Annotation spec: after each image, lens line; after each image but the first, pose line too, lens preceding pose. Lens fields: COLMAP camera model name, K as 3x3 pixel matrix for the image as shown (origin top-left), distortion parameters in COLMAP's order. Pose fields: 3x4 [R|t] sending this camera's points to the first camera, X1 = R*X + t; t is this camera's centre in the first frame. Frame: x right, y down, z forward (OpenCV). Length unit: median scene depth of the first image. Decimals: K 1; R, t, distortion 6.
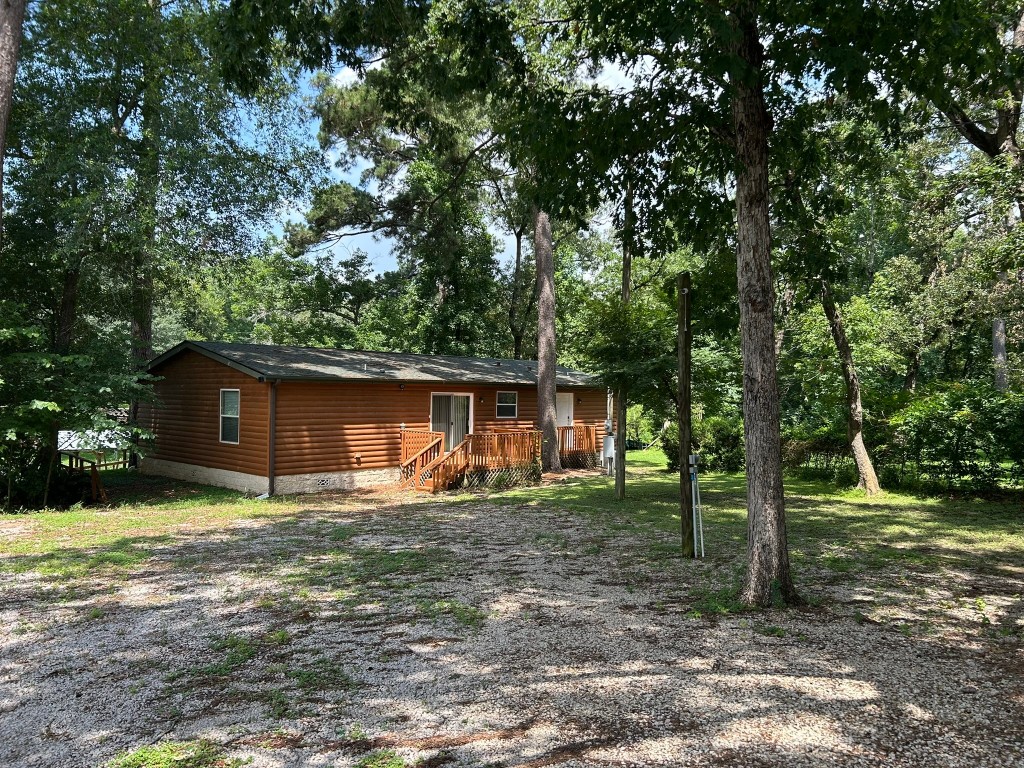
lens RADIAL K [[770.3, 0, 516.3], [0, 770.3, 393.9], [0, 0, 1]] dist [0.059071, -0.061631]
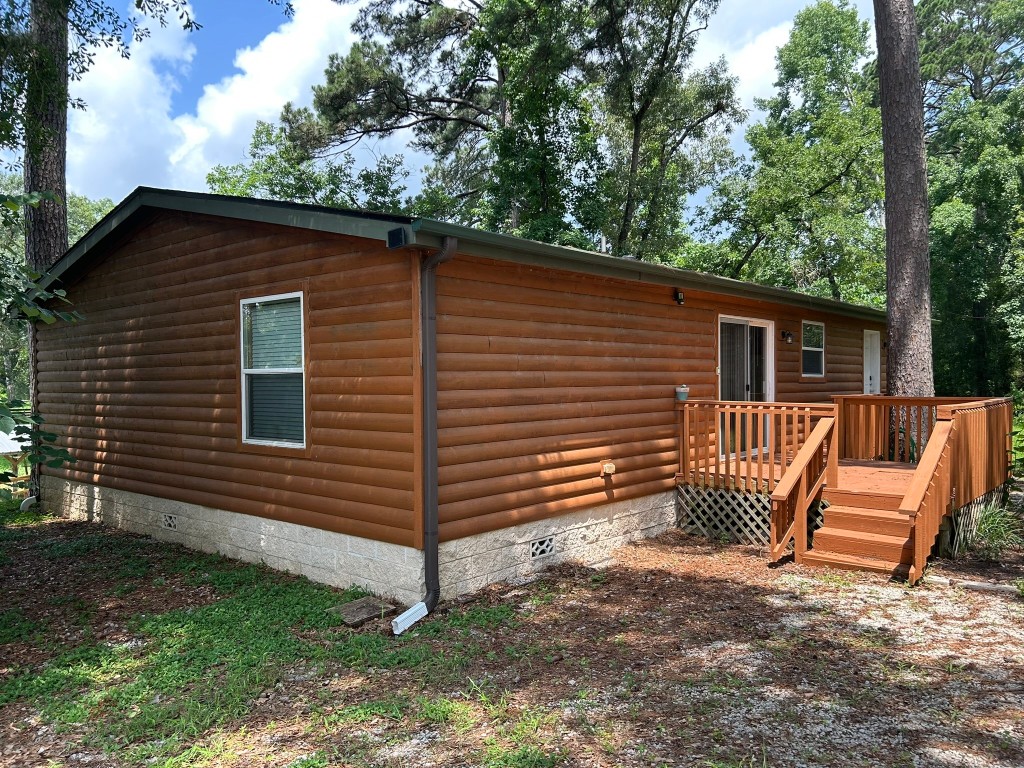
lens RADIAL K [[770.3, 0, 516.3], [0, 770.3, 393.9], [0, 0, 1]] dist [0.059071, -0.061631]
pose [[0.998404, -0.022449, 0.051815, -0.265332], [0.021500, 0.999592, 0.018799, 0.033966], [-0.052216, -0.017655, 0.998480, 0.610088]]
